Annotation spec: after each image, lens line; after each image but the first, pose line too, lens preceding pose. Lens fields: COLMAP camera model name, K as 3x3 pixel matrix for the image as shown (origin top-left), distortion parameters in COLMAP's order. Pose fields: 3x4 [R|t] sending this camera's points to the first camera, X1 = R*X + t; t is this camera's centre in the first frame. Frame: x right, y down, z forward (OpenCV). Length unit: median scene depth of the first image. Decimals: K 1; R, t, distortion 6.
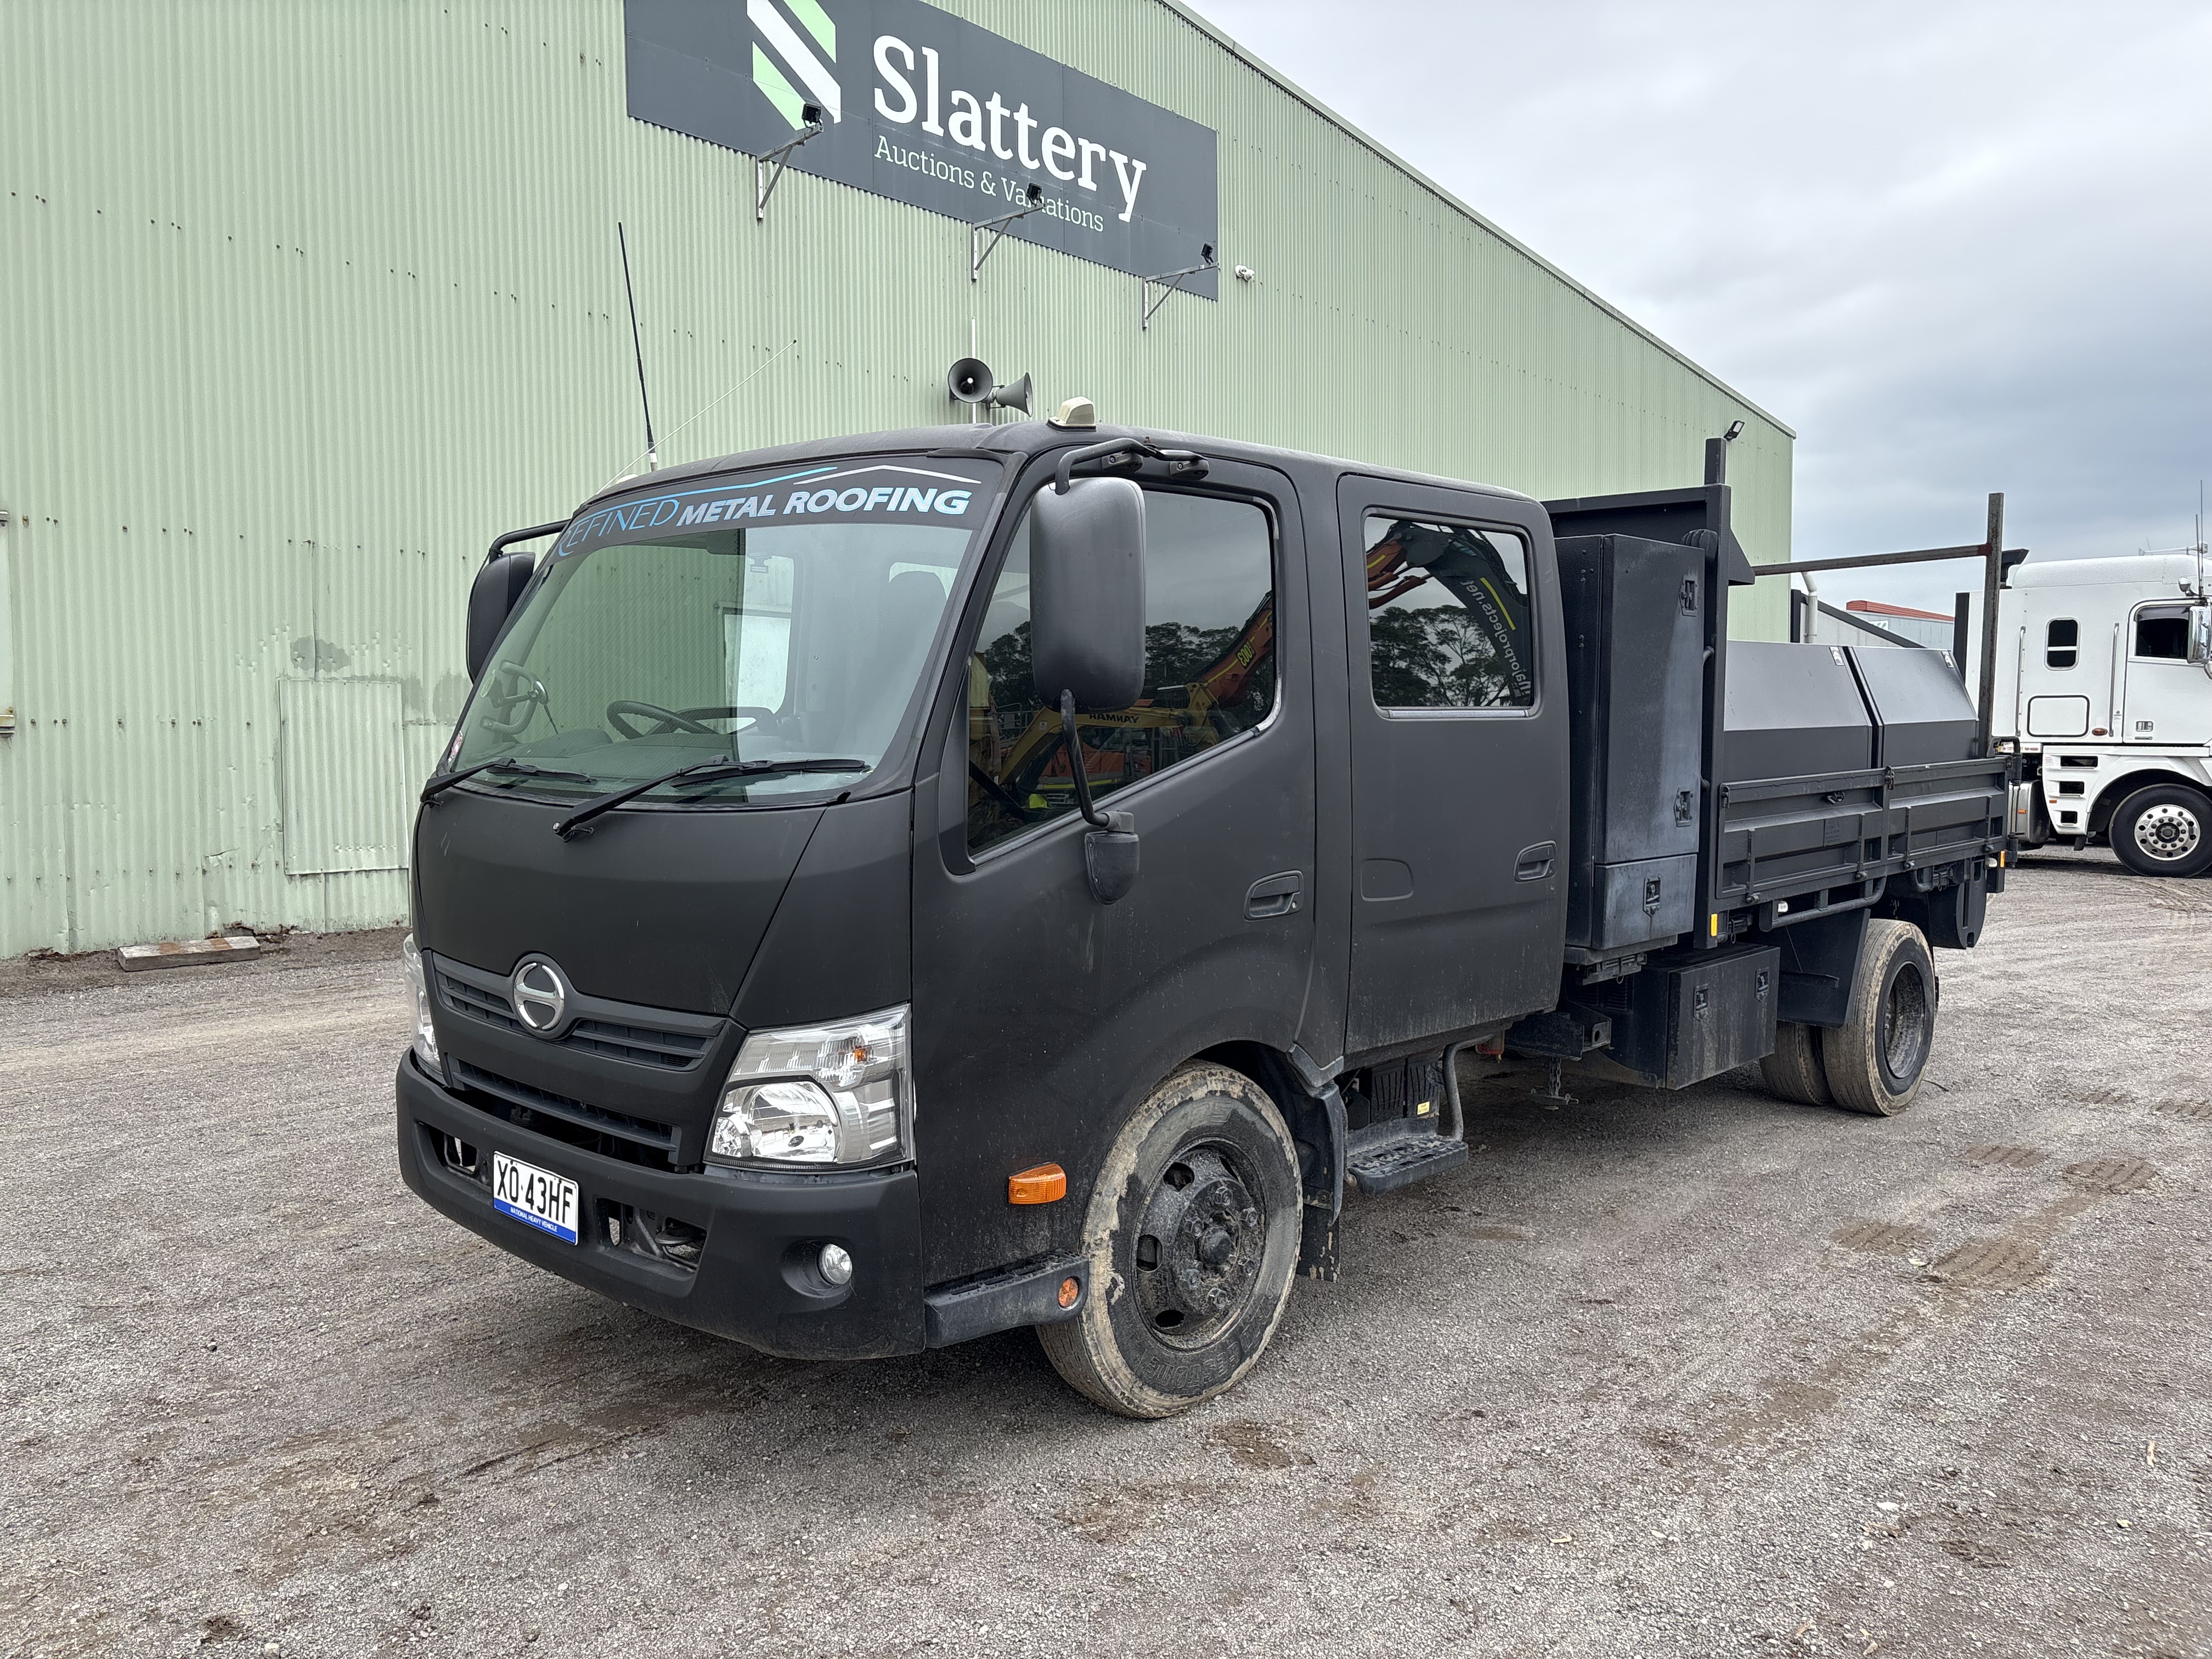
lens RADIAL K [[1698.6, 0, 1106.1], [0, 1698.6, 822.5], [0, 0, 1]] dist [0.004419, 0.031605]
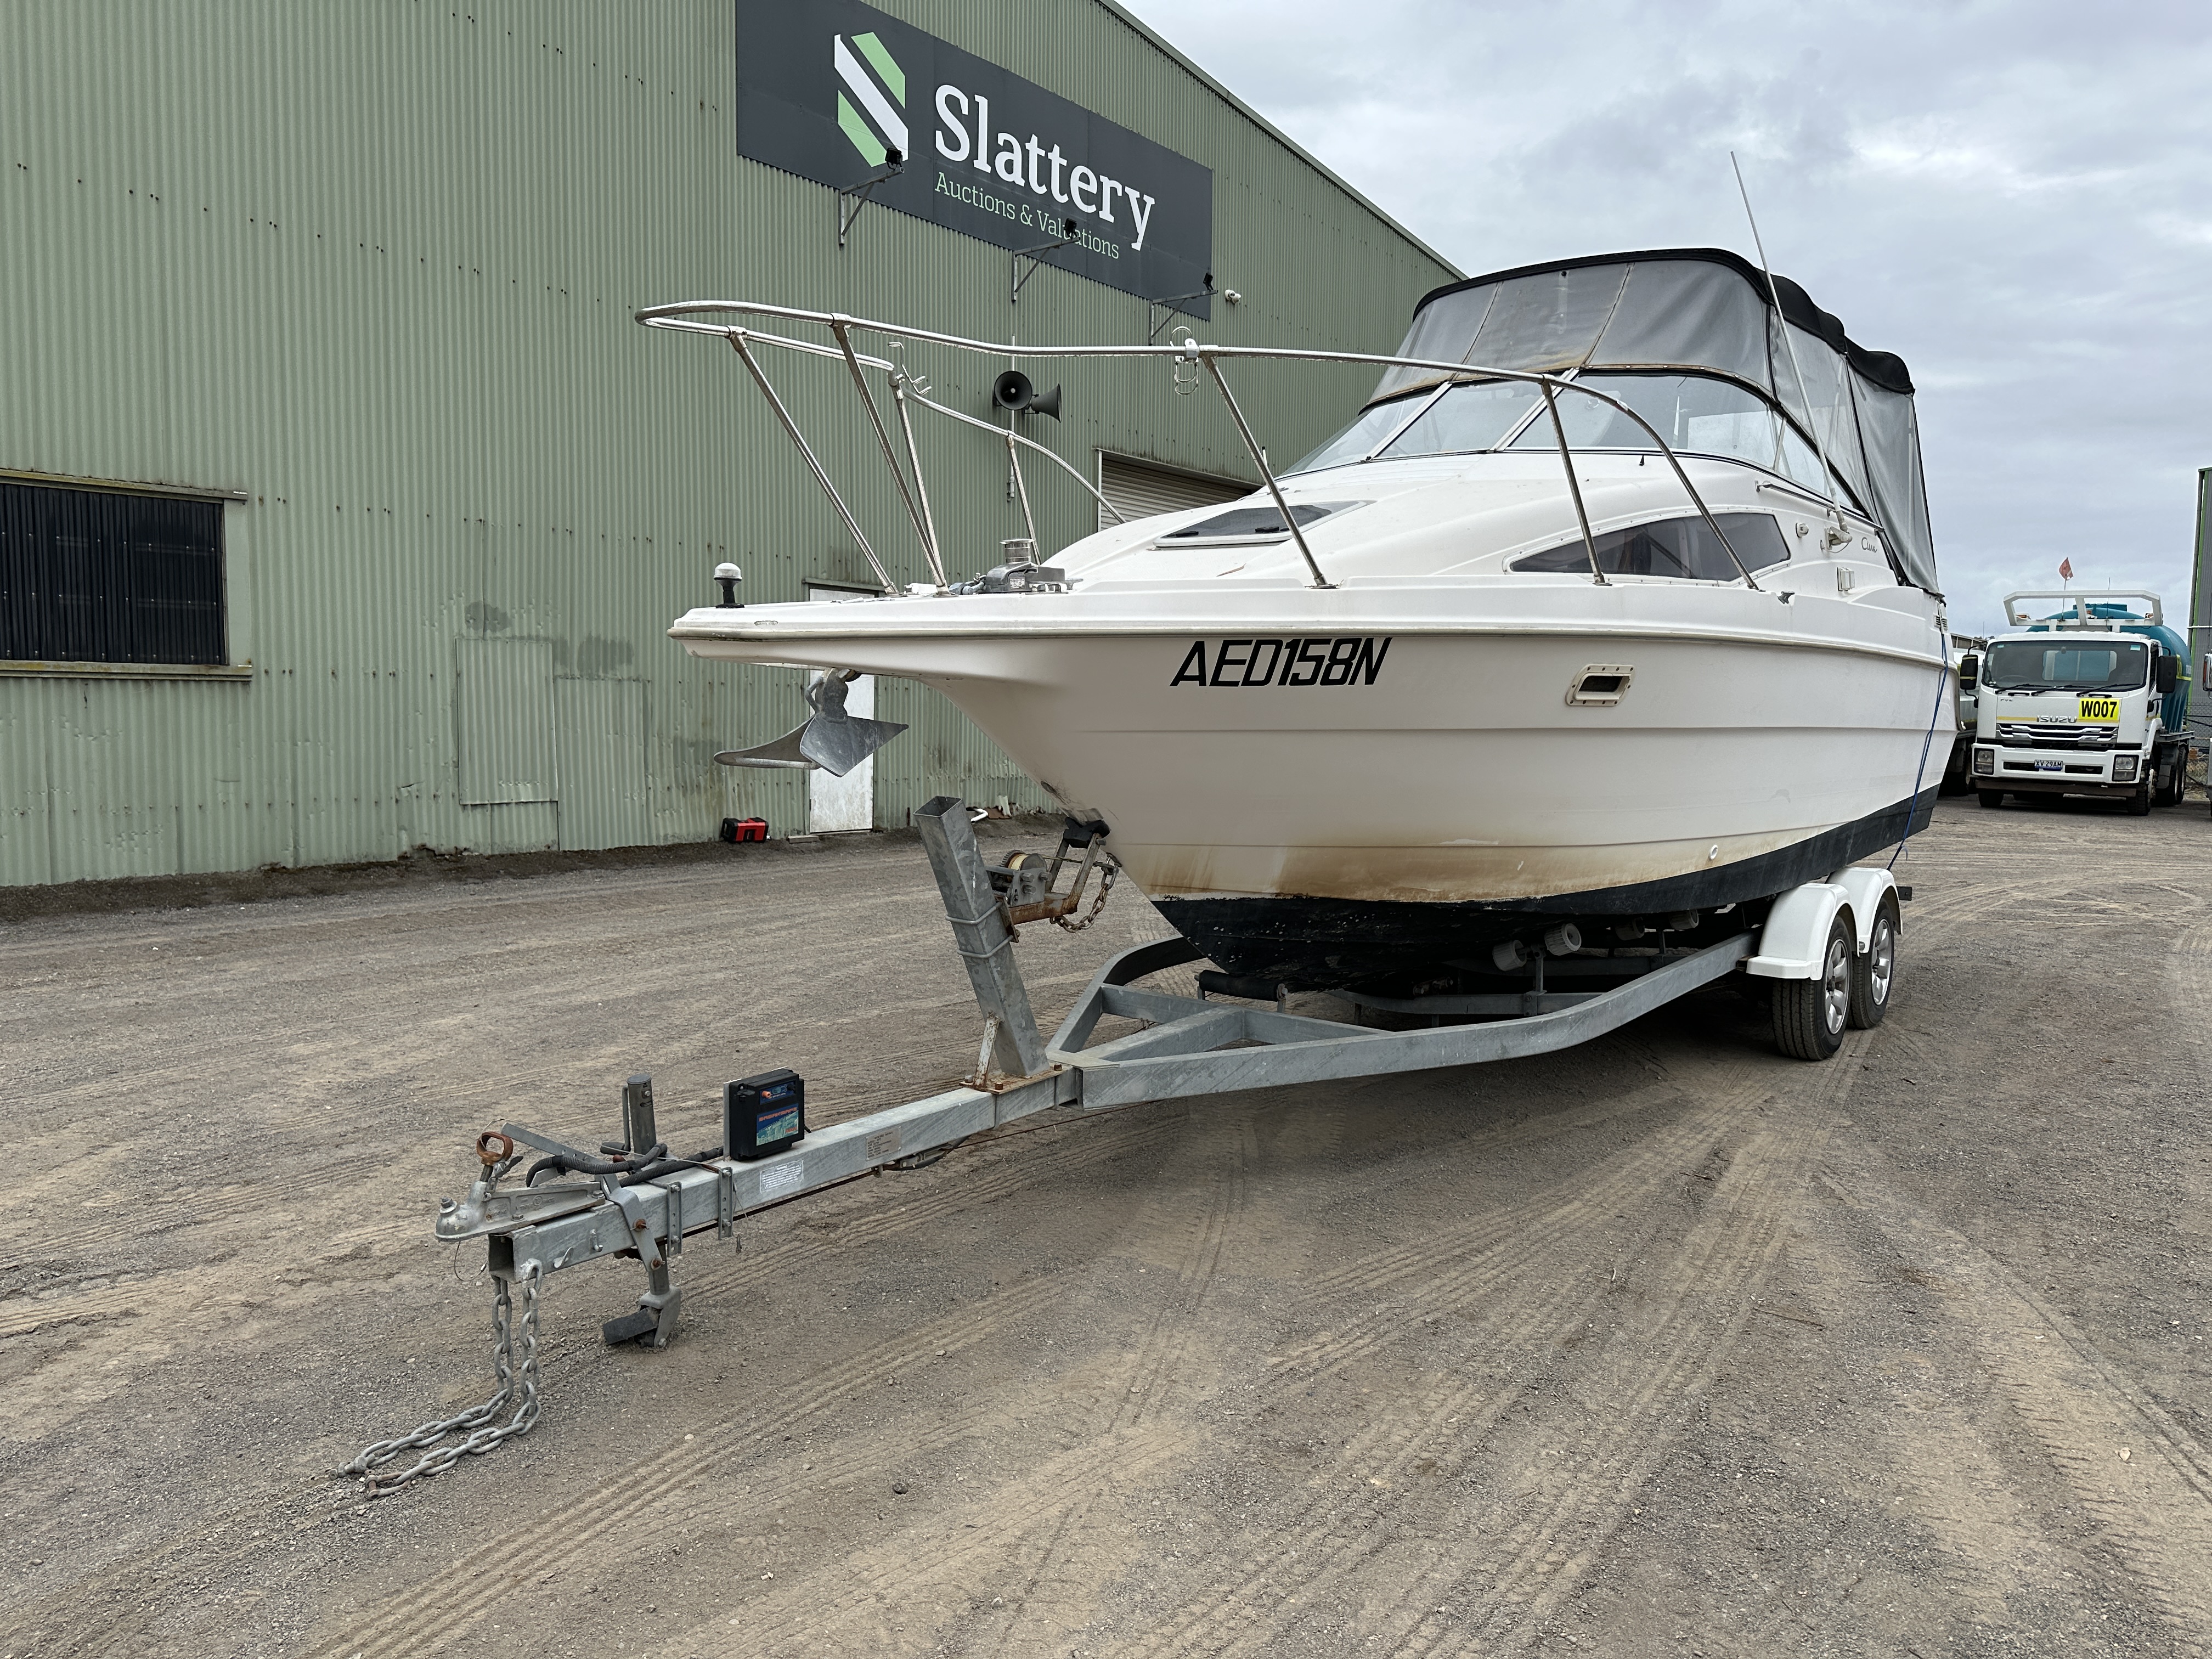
lens RADIAL K [[1568.0, 0, 1105.8], [0, 1568.0, 825.5], [0, 0, 1]] dist [0.038976, -0.067557]
pose [[0.998316, 0.013904, 0.056319, -0.072889], [-0.015666, 0.999398, 0.030963, 0.003162], [-0.055855, -0.031793, 0.997933, -0.082060]]
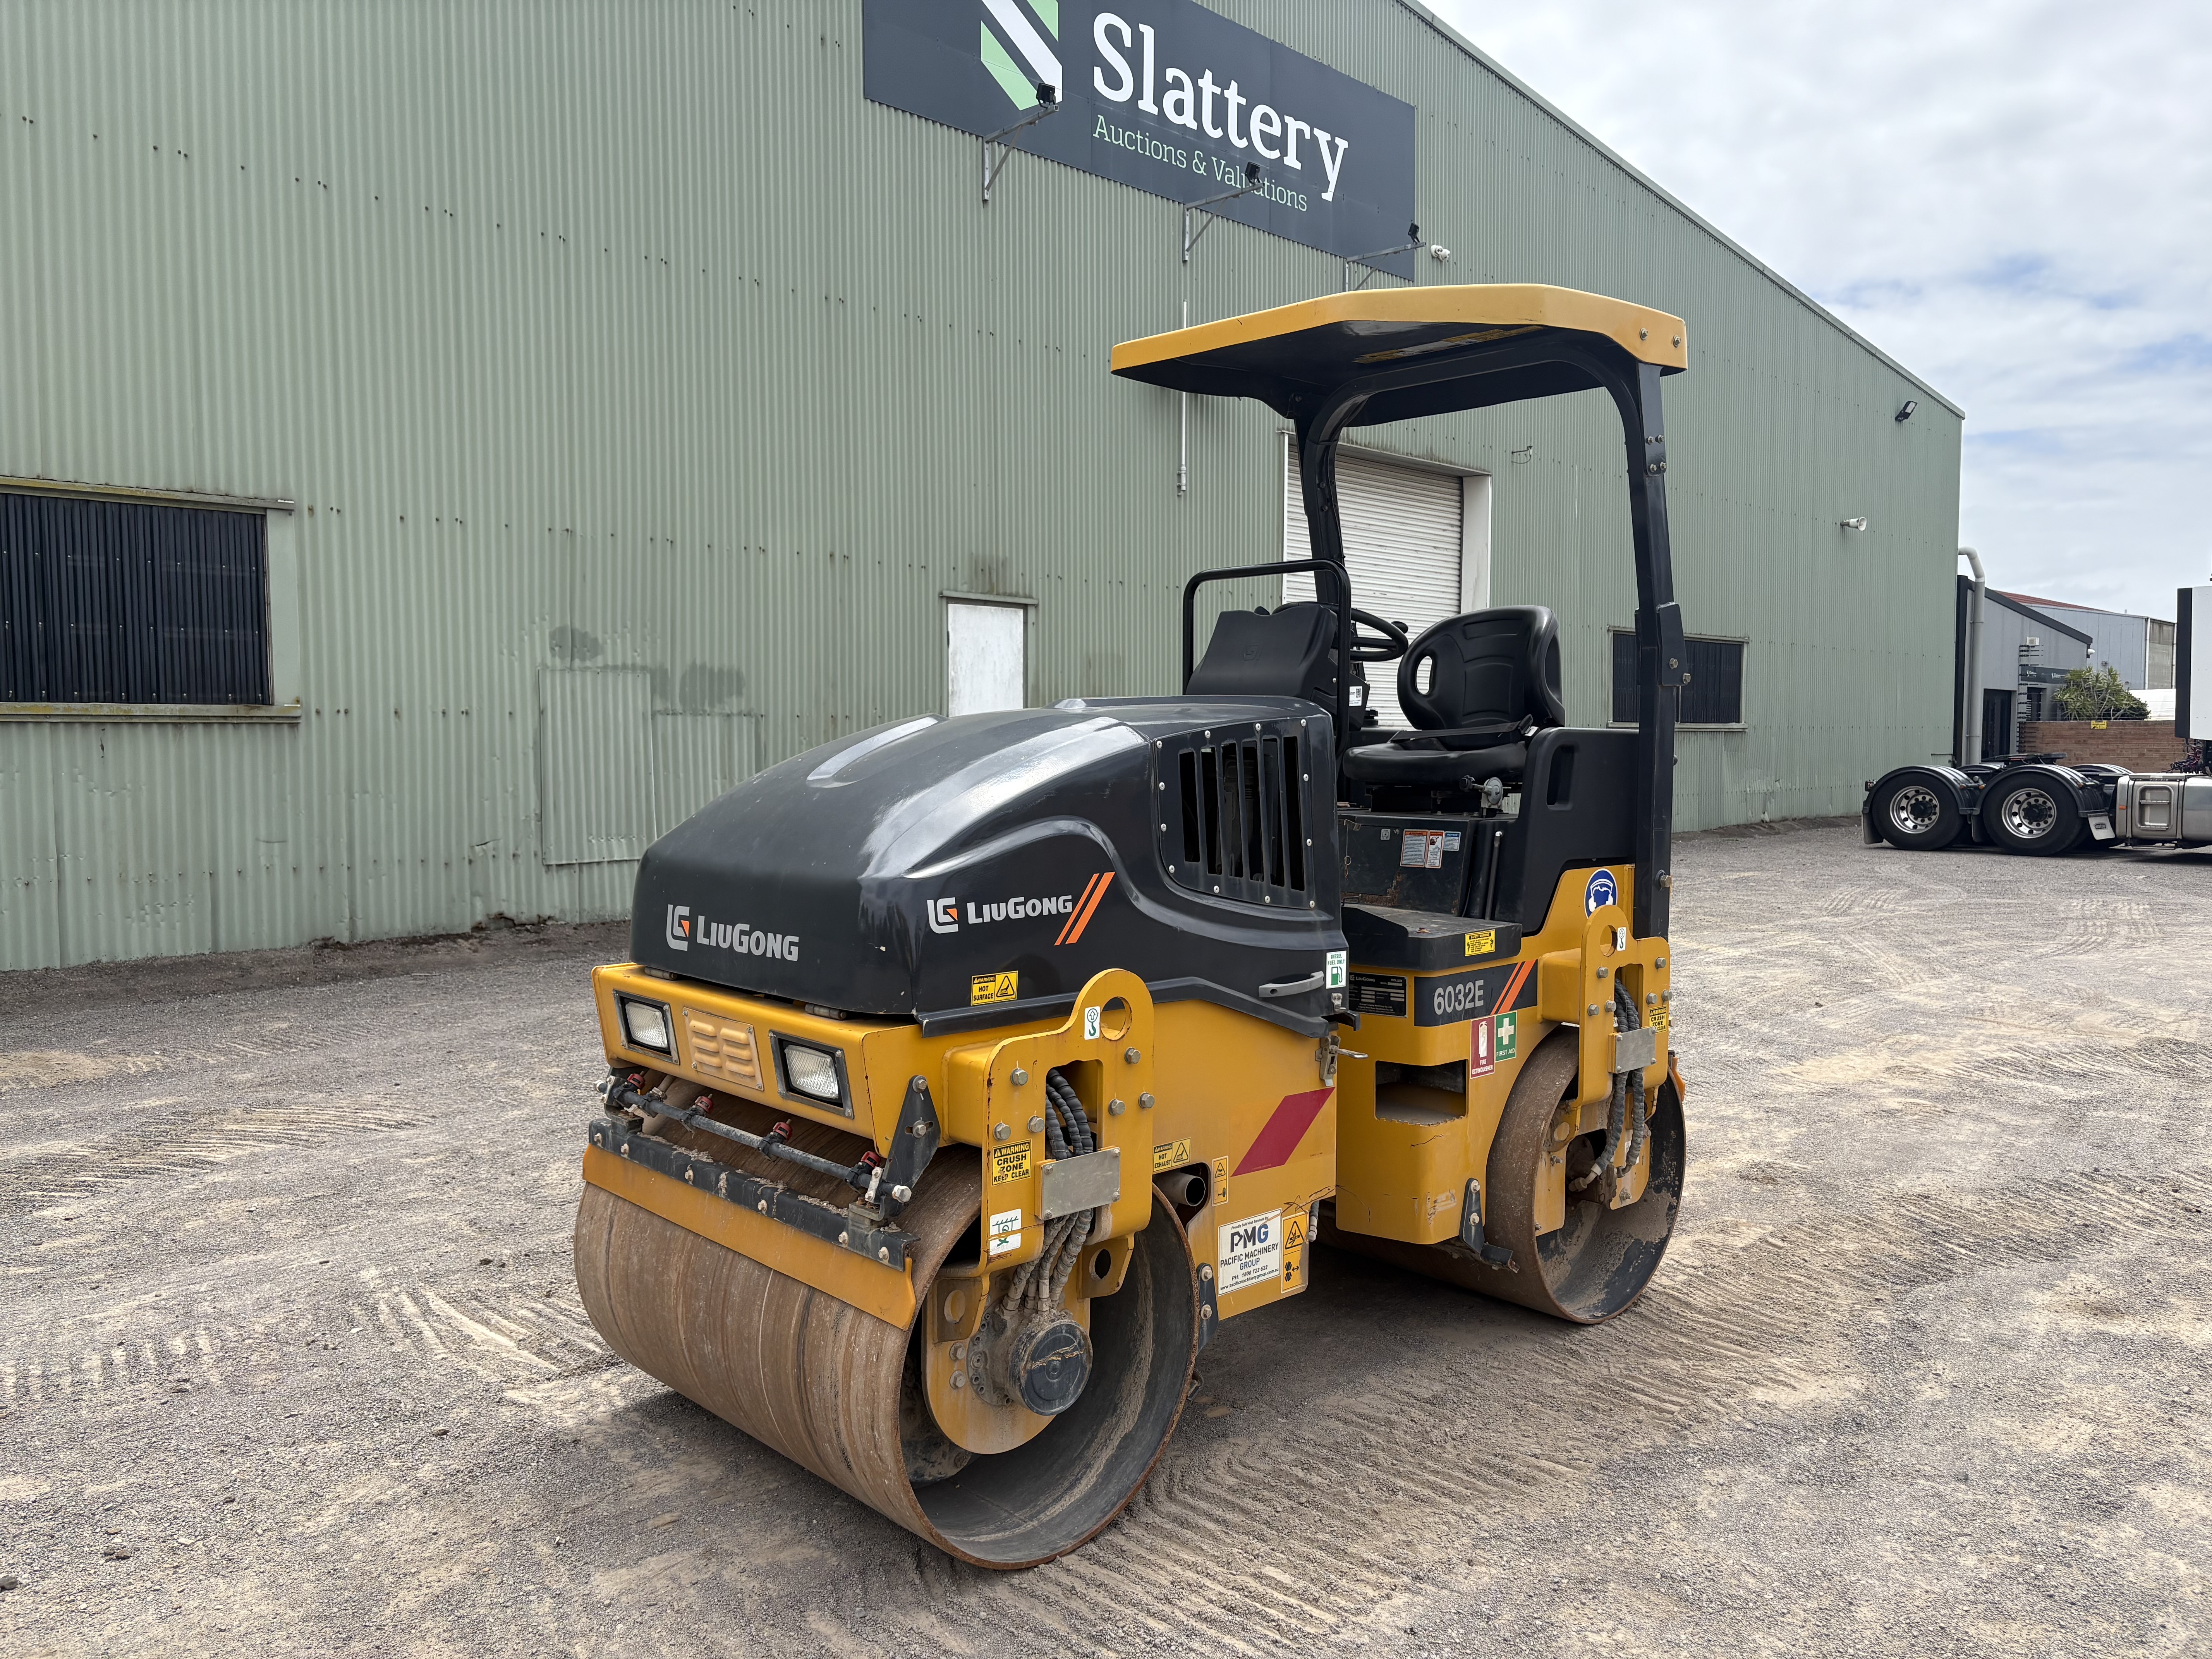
lens RADIAL K [[1698.6, 0, 1106.1], [0, 1698.6, 822.5], [0, 0, 1]] dist [0.004419, 0.031605]
pose [[0.999126, 0.006807, -0.041251, -0.083277], [-0.006440, 0.999938, 0.009036, -0.003902], [0.041310, -0.008762, 0.999108, 0.014653]]
